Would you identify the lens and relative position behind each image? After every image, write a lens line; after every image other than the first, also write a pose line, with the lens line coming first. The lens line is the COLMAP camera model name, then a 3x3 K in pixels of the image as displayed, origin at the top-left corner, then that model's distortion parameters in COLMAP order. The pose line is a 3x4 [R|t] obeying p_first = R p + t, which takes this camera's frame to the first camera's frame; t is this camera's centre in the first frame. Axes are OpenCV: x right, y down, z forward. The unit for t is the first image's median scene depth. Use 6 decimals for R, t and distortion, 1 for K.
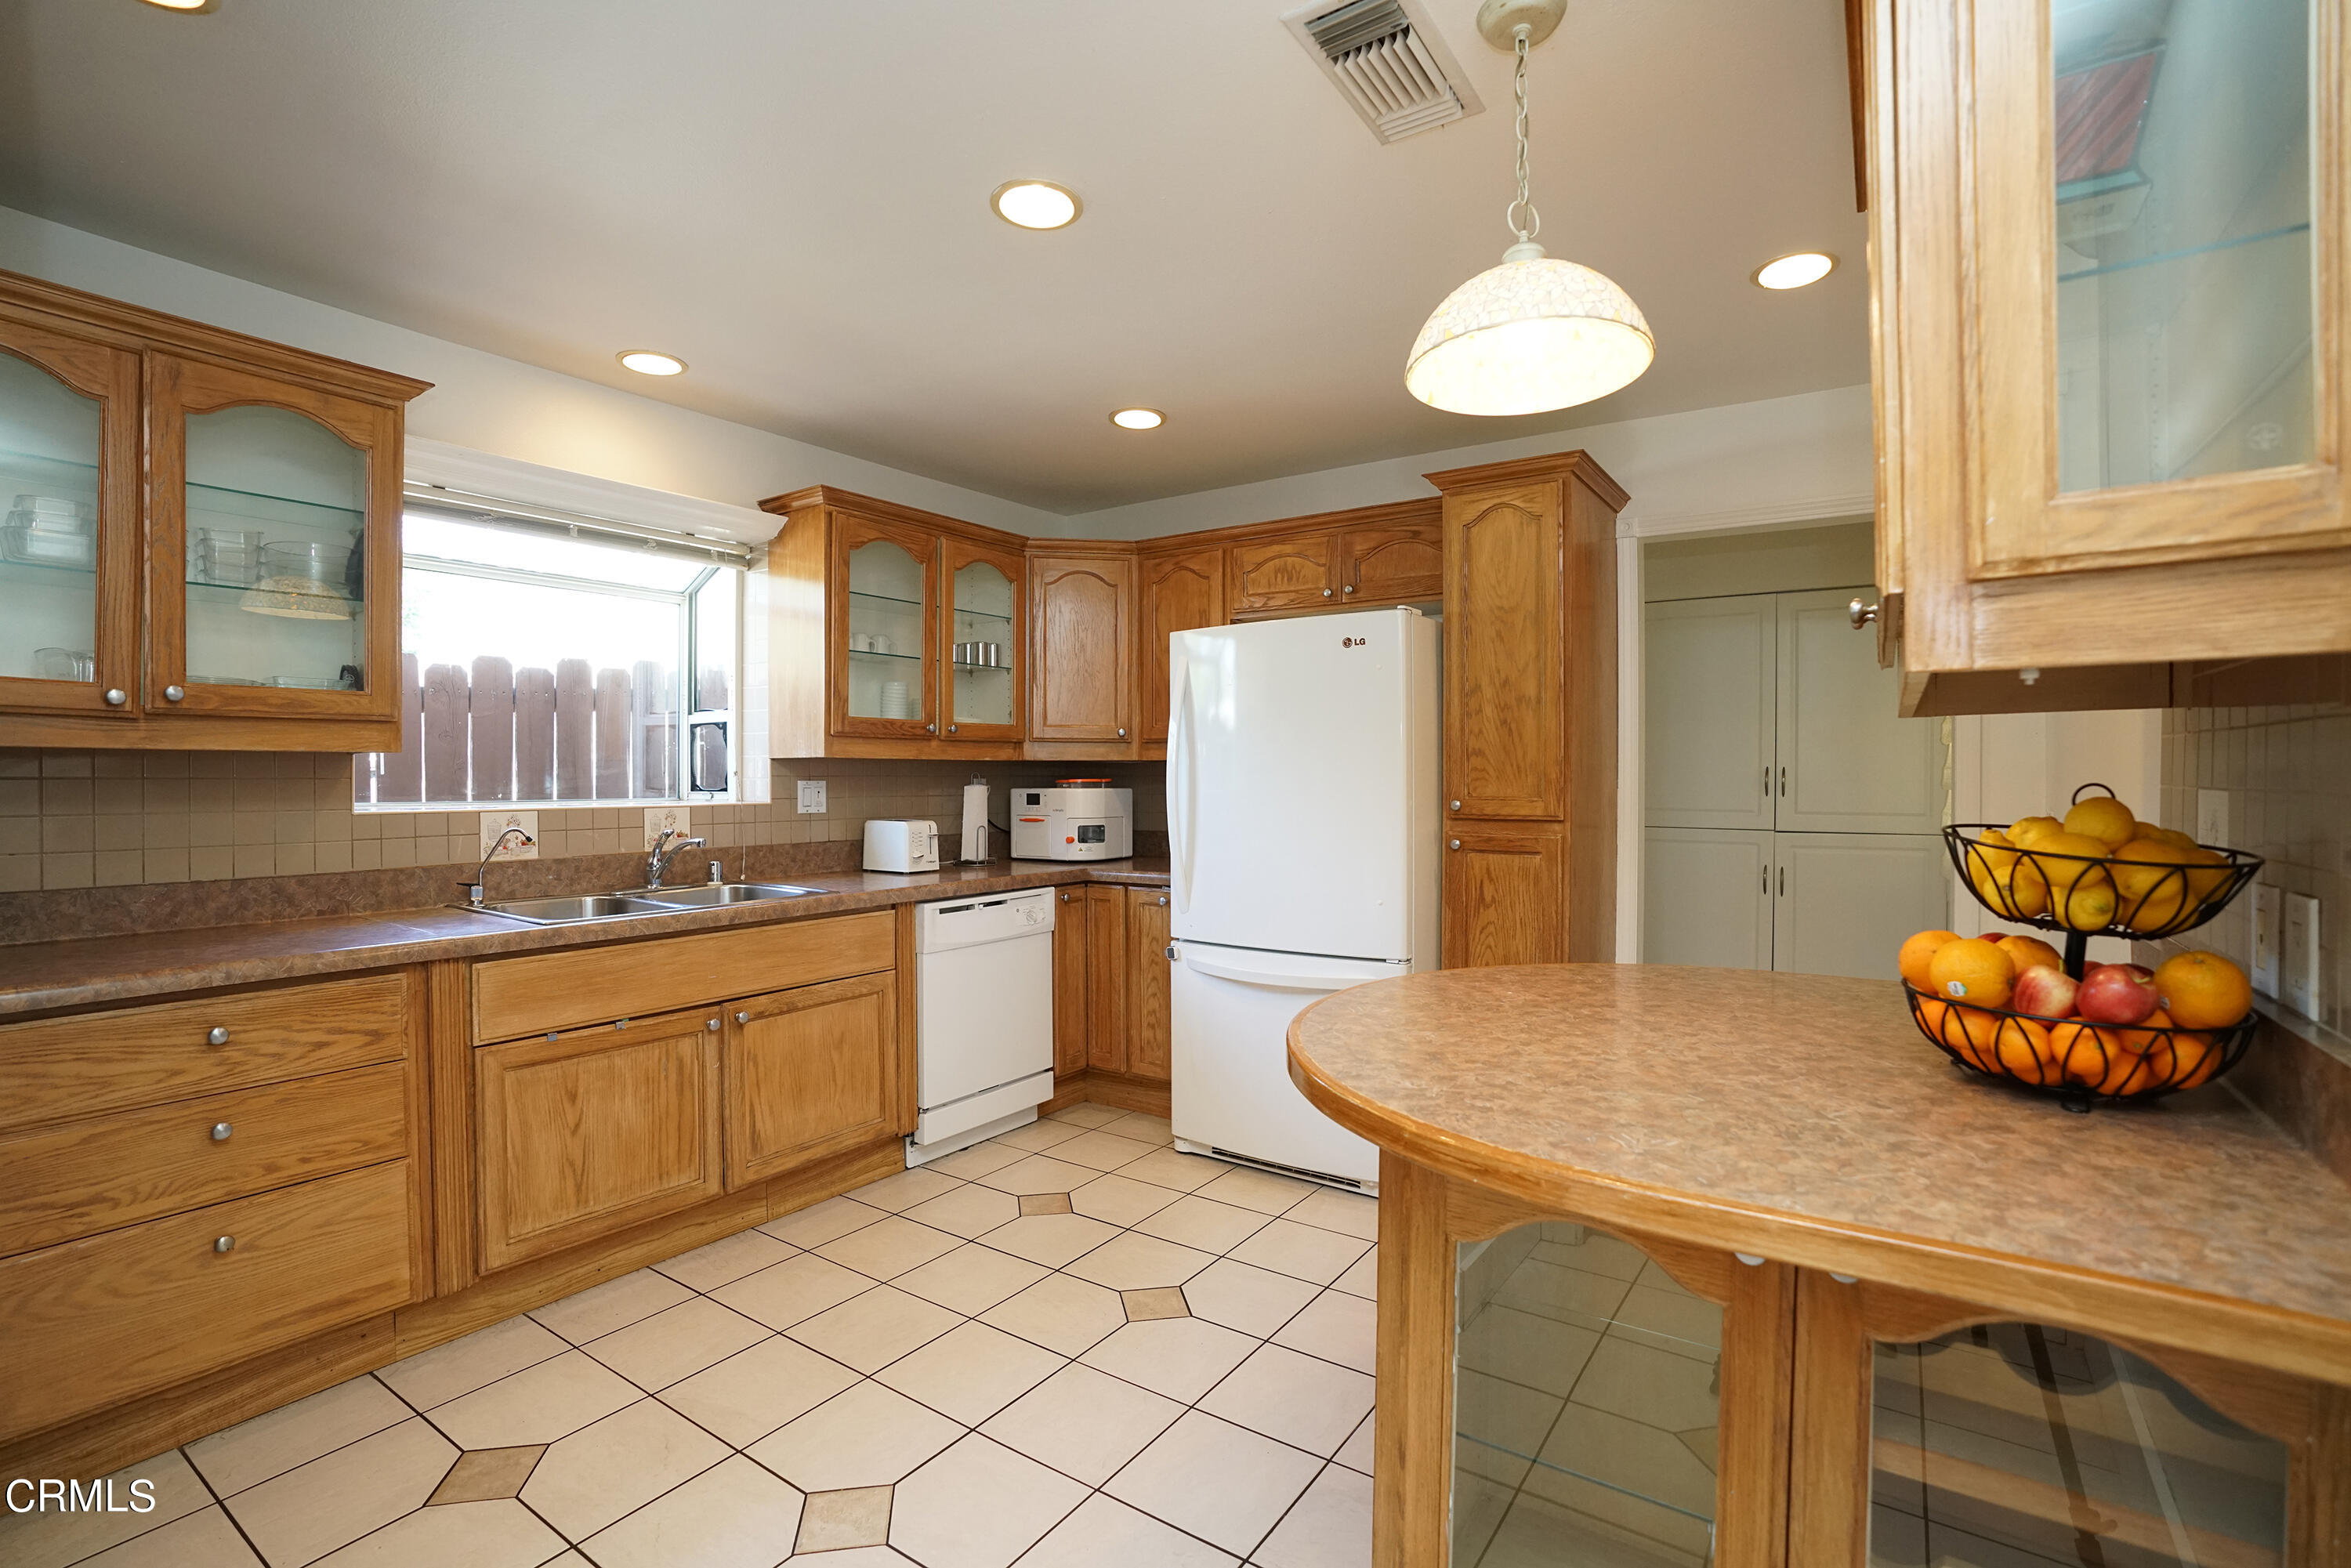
lens RADIAL K [[1063.9, 0, 1175.5], [0, 1063.9, 784.0], [0, 0, 1]] dist [-0.059576, 0.016570]
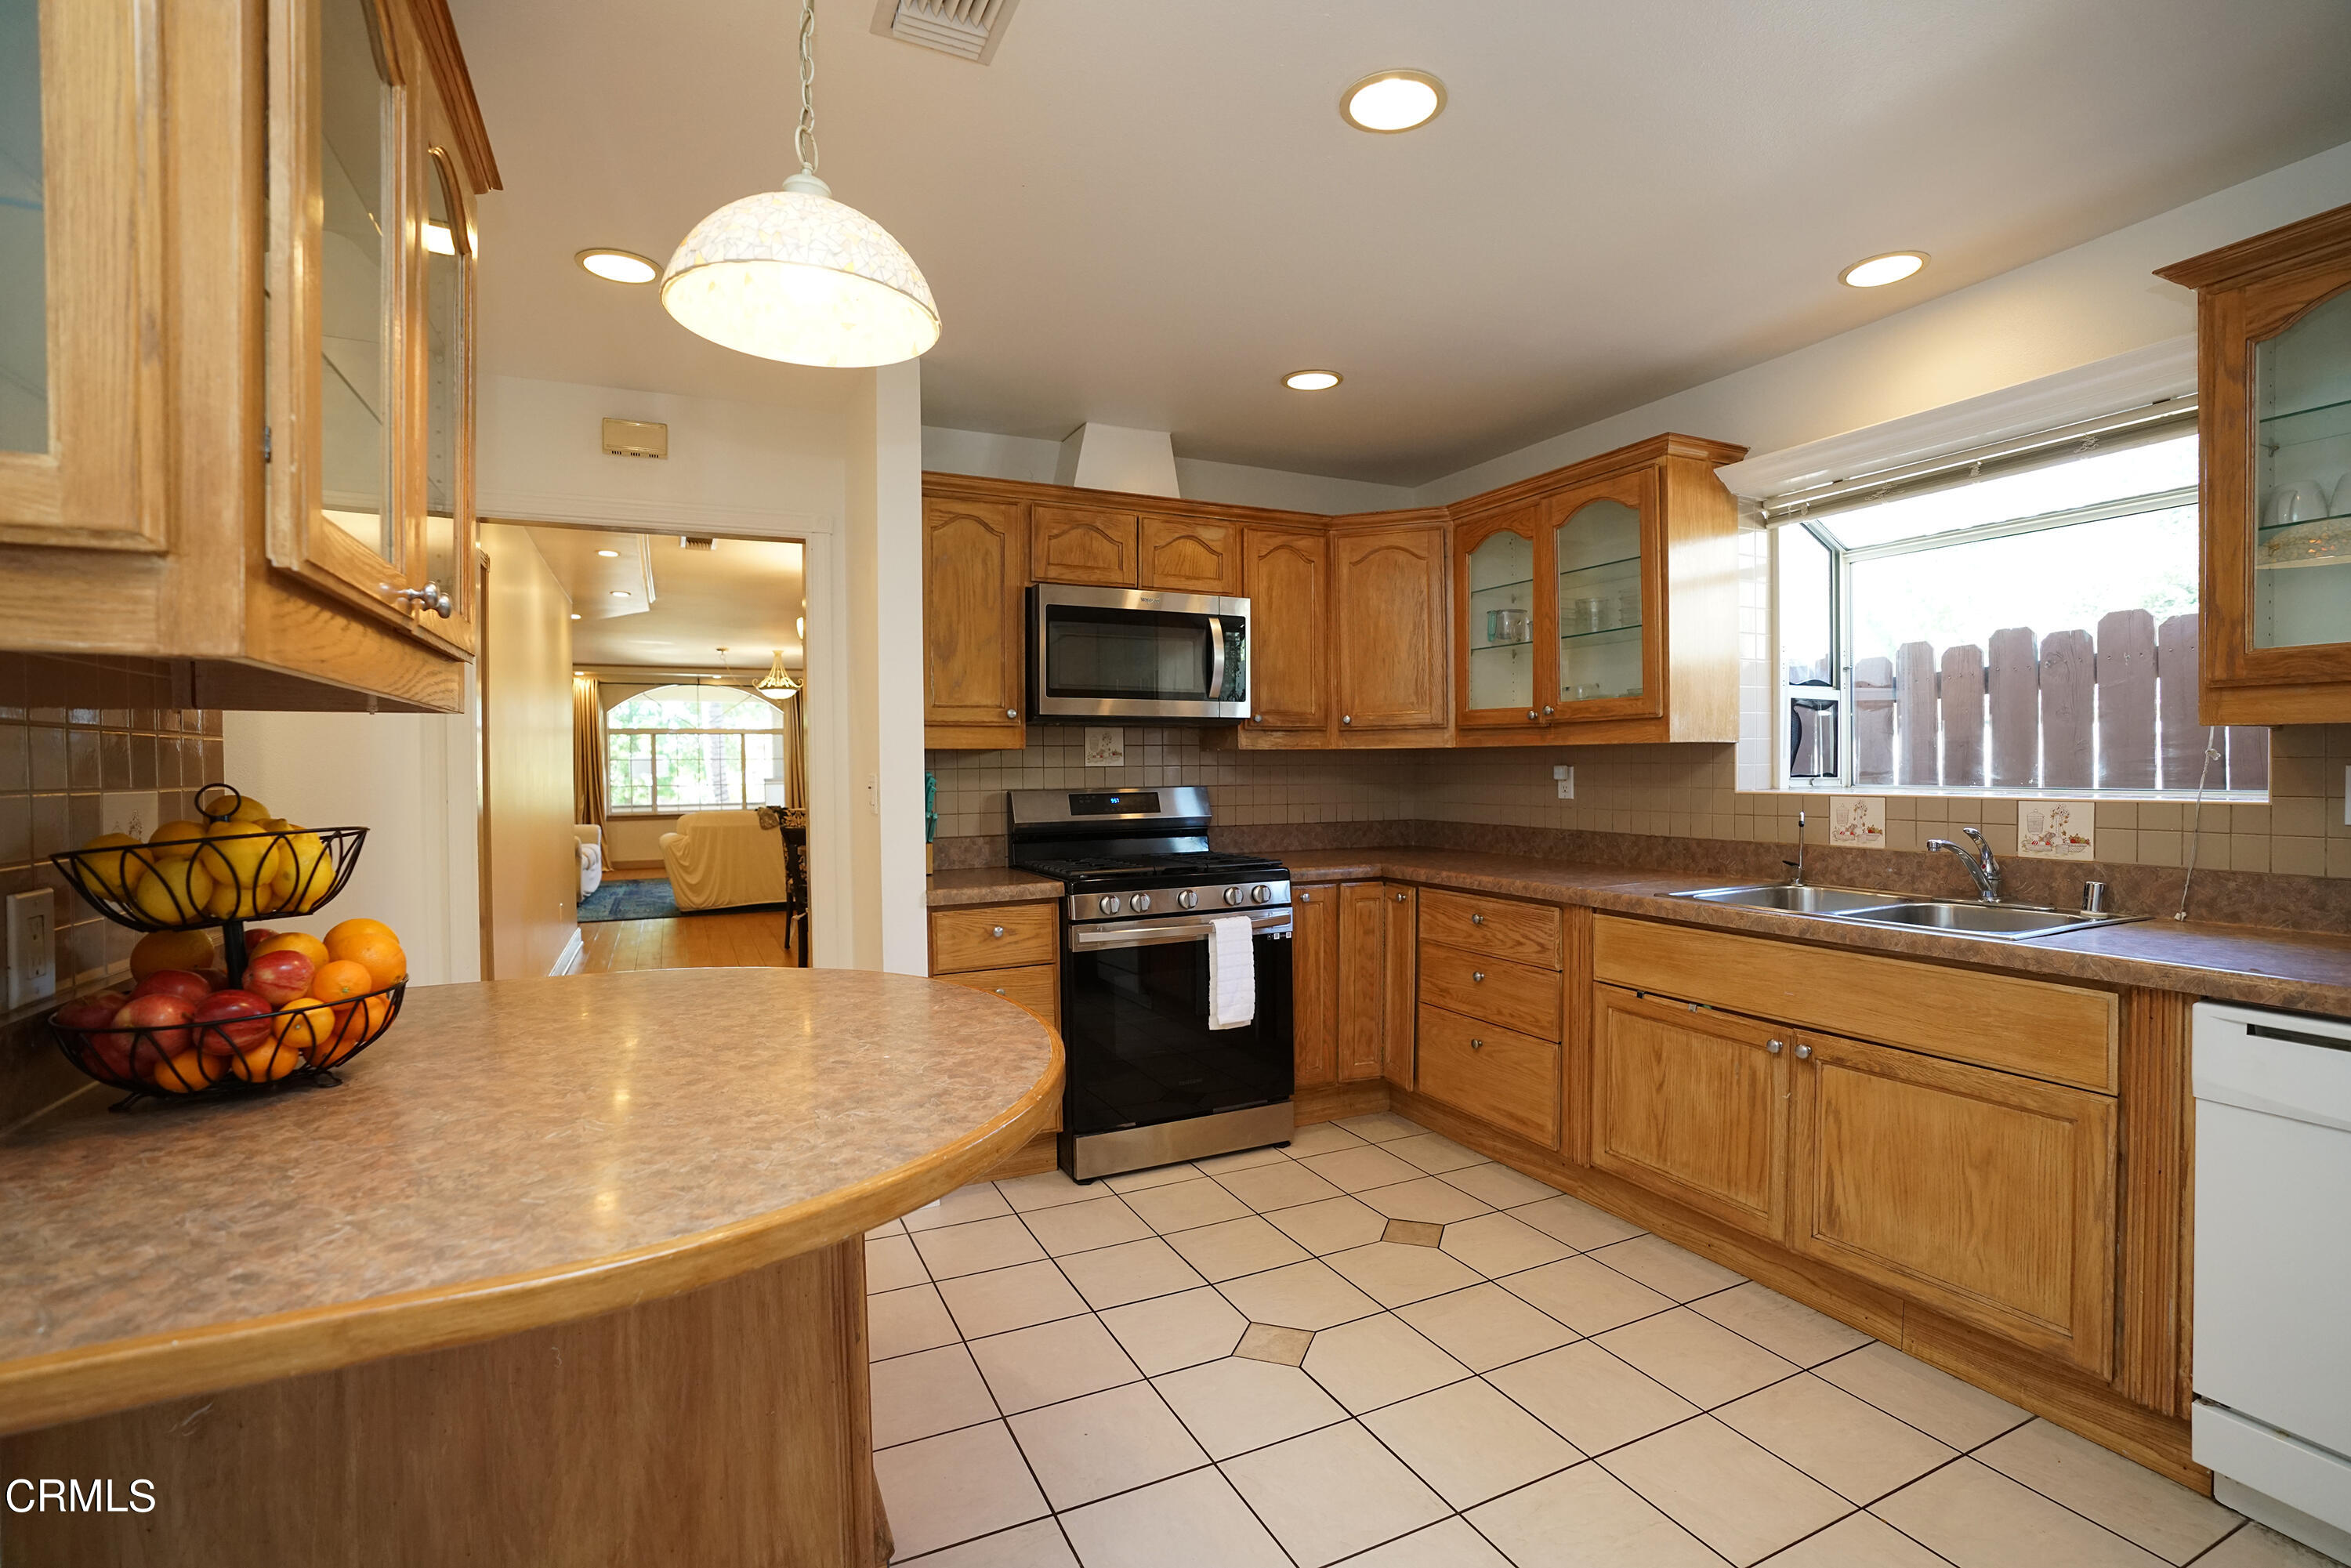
lens RADIAL K [[920.8, 0, 1179.7], [0, 920.8, 802.7], [0, 0, 1]] dist [-0.049182, 0.017443]
pose [[-0.438932, 0.046133, -0.897335, 0.550988], [0.012021, 0.998893, 0.045474, -0.020121], [0.898440, 0.009173, -0.439001, 1.088288]]
